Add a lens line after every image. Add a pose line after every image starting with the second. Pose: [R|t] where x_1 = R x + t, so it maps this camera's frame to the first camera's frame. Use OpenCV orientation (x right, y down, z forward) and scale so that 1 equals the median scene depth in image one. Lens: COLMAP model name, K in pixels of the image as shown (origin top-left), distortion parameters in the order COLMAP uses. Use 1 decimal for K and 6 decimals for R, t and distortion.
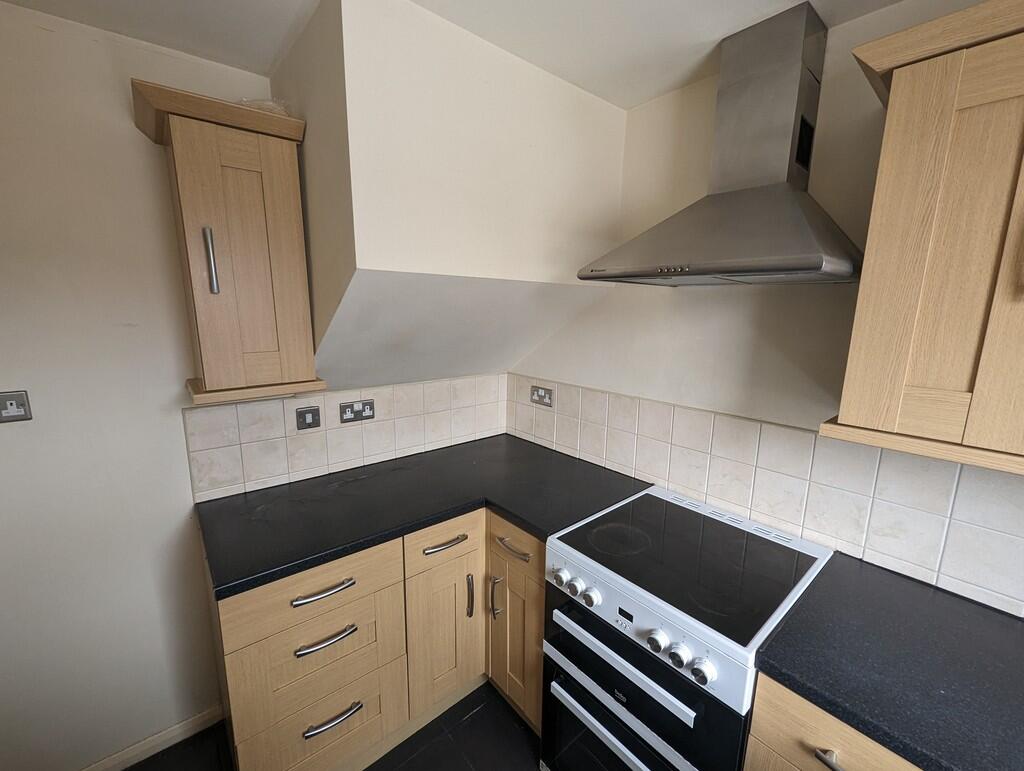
lens RADIAL K [[424.3, 0, 509.1], [0, 424.3, 388.6], [0, 0, 1]] dist [-0.003583, -0.000260]
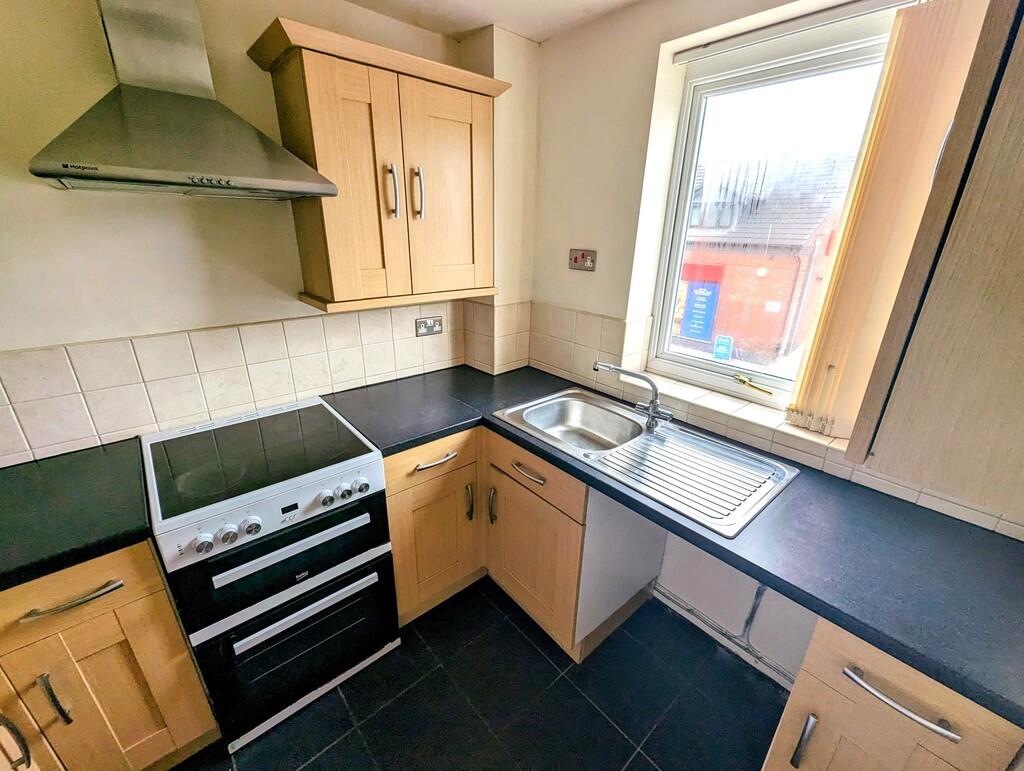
lens RADIAL K [[424.3, 0, 509.8], [0, 424.3, 387.4], [0, 0, 1]] dist [-0.003583, -0.000260]
pose [[-0.012865, -0.366135, 0.930473, -0.539697], [0.170483, 0.916122, 0.362845, -0.058219], [-0.985277, 0.163298, 0.050634, 0.254507]]
